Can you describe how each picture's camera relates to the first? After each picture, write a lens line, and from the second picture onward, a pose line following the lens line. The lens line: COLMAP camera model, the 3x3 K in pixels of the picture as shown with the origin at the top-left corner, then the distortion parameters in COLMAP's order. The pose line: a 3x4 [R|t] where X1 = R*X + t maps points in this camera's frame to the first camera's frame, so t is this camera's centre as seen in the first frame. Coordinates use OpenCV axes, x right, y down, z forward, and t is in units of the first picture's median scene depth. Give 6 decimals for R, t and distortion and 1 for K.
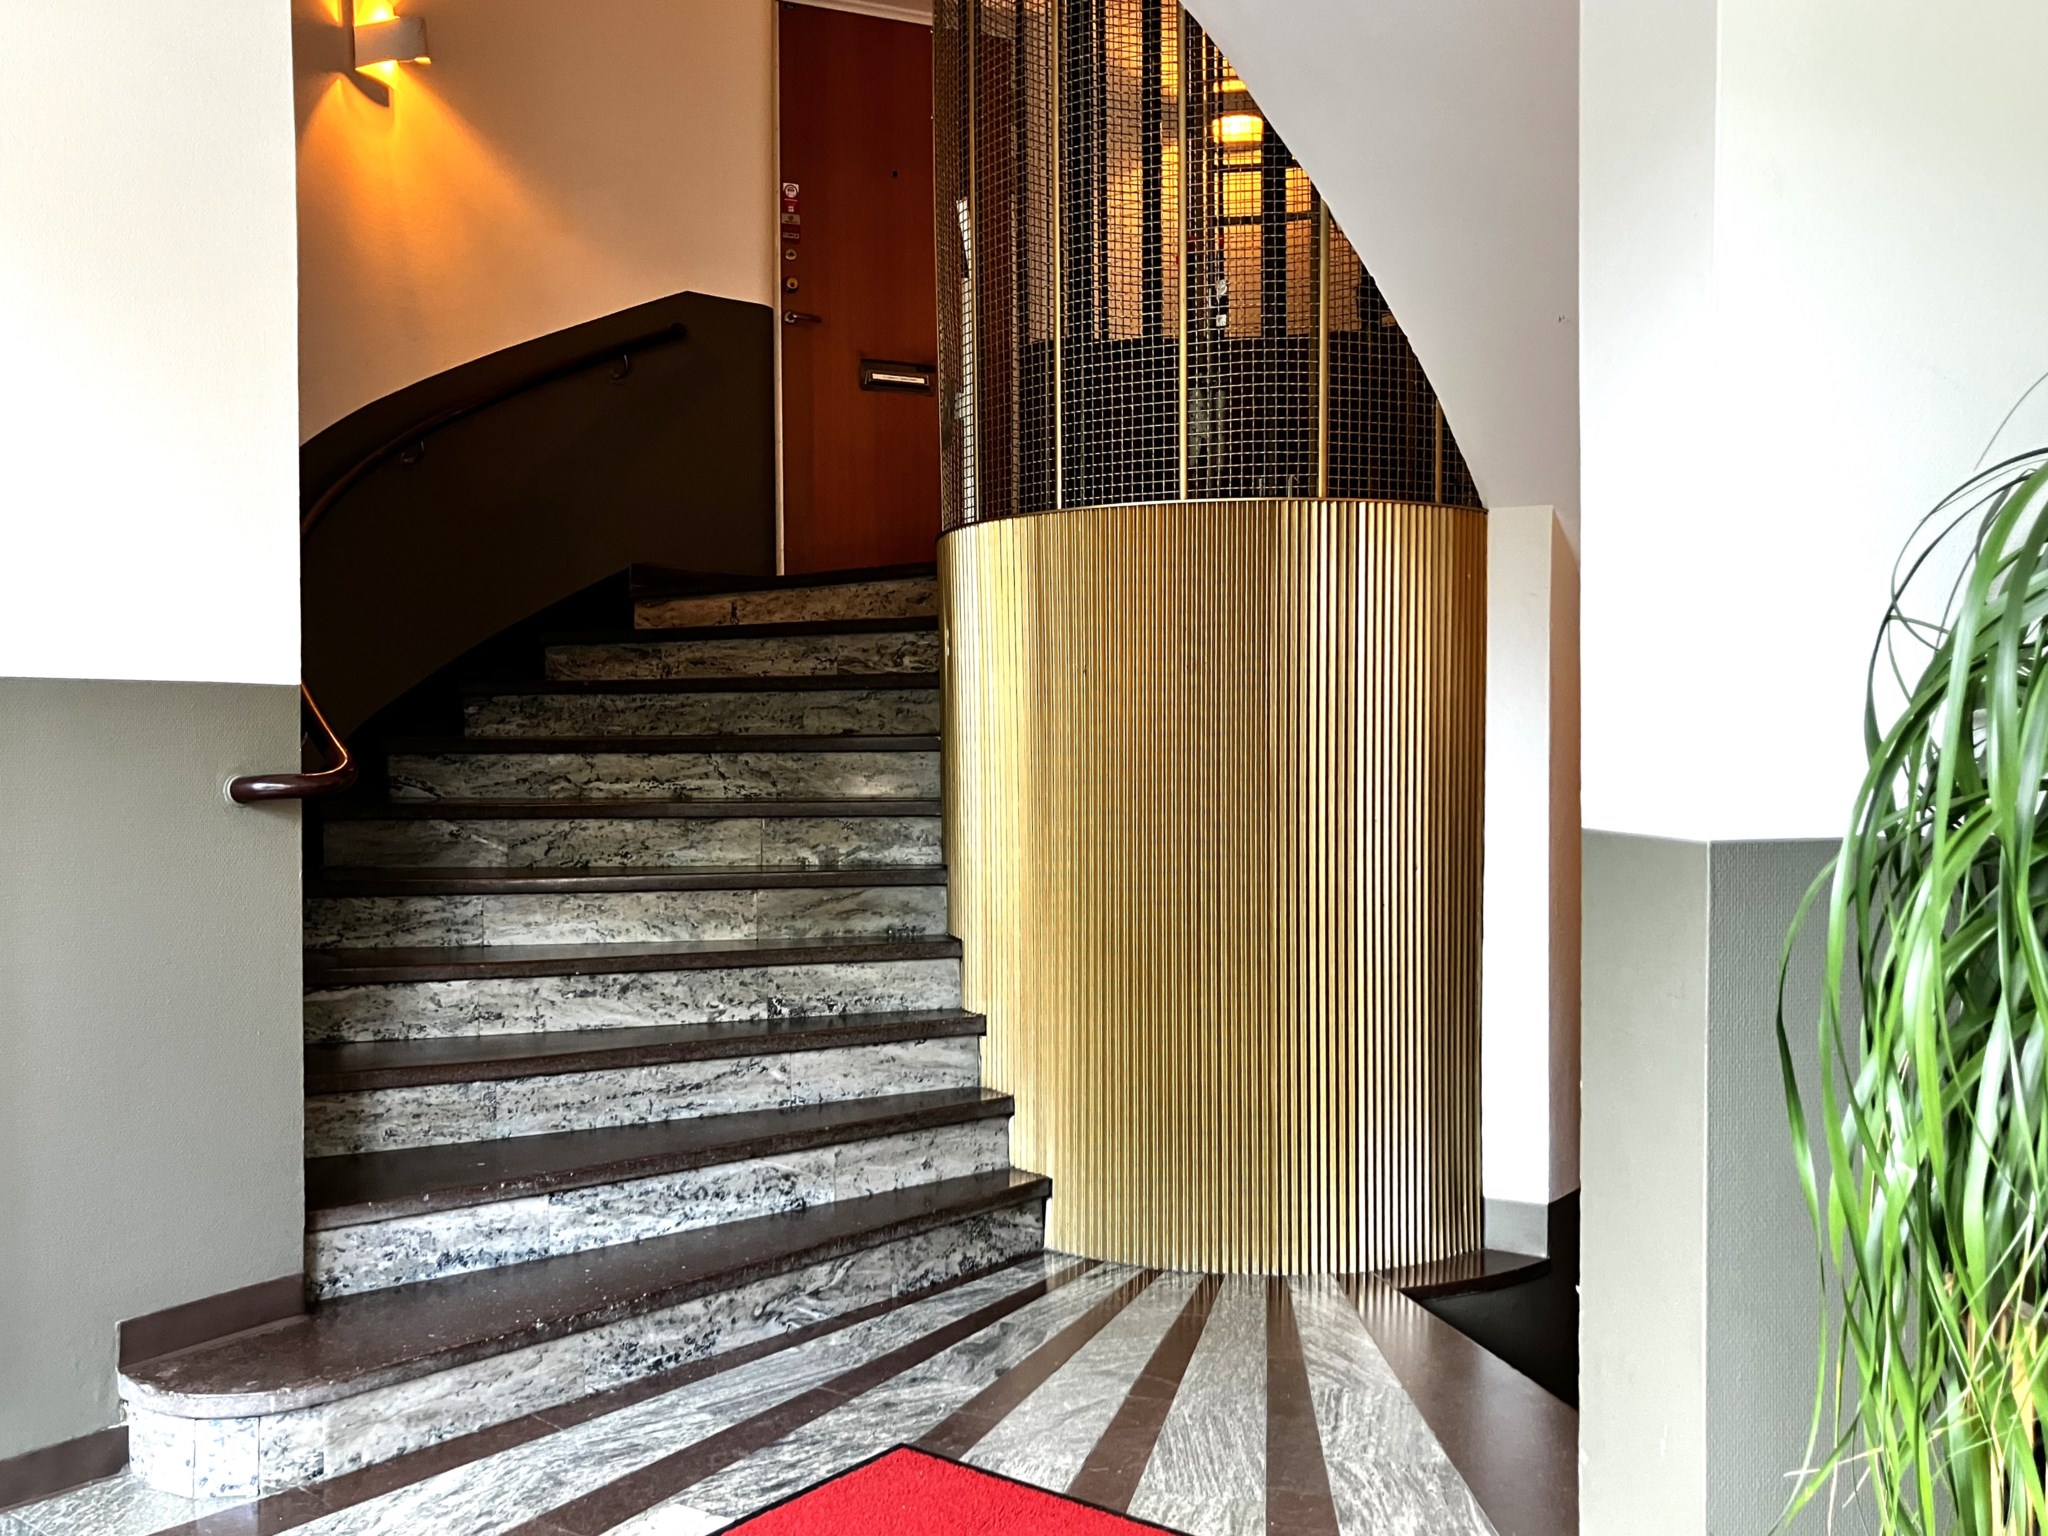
lens RADIAL K [[1686.4, 0, 991.0], [0, 1686.4, 760.4], [0, 0, 1]] dist [0.038402, -0.079438]
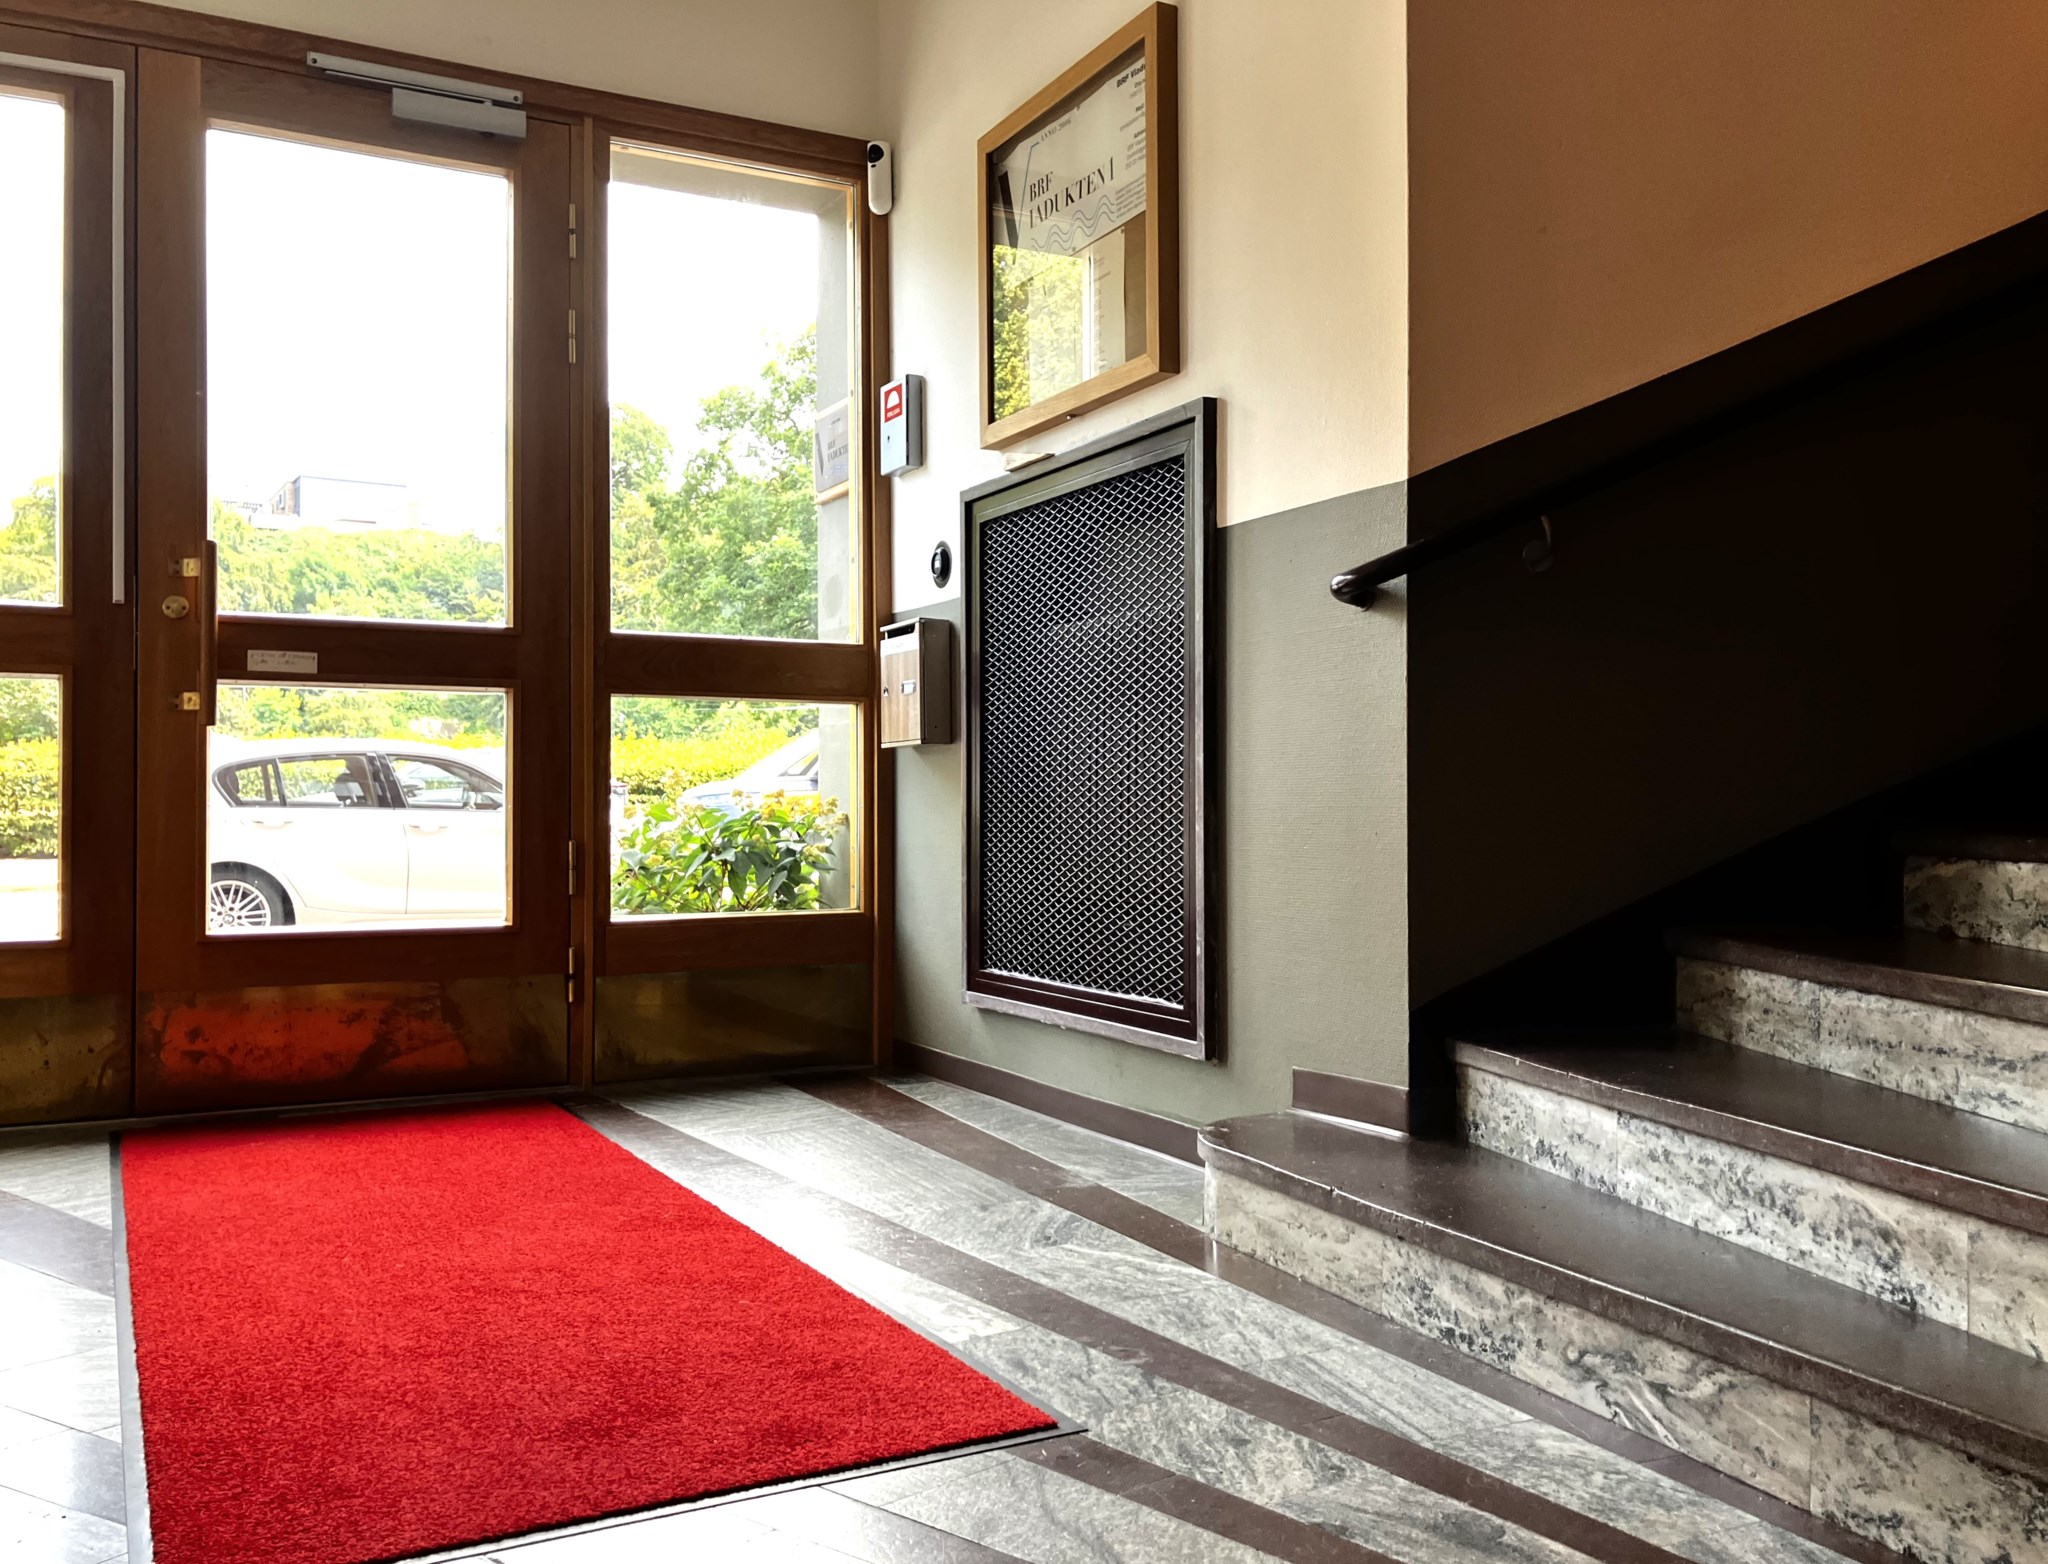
lens RADIAL K [[1695.5, 0, 1025.7], [0, 1695.5, 781.8], [0, 0, 1]] dist [0.002637, 0.015687]
pose [[-0.361291, -0.000620, -0.932453, 0.508206], [0.003639, 0.999991, -0.002075, 0.116794], [0.932446, -0.004143, -0.361286, 1.032516]]
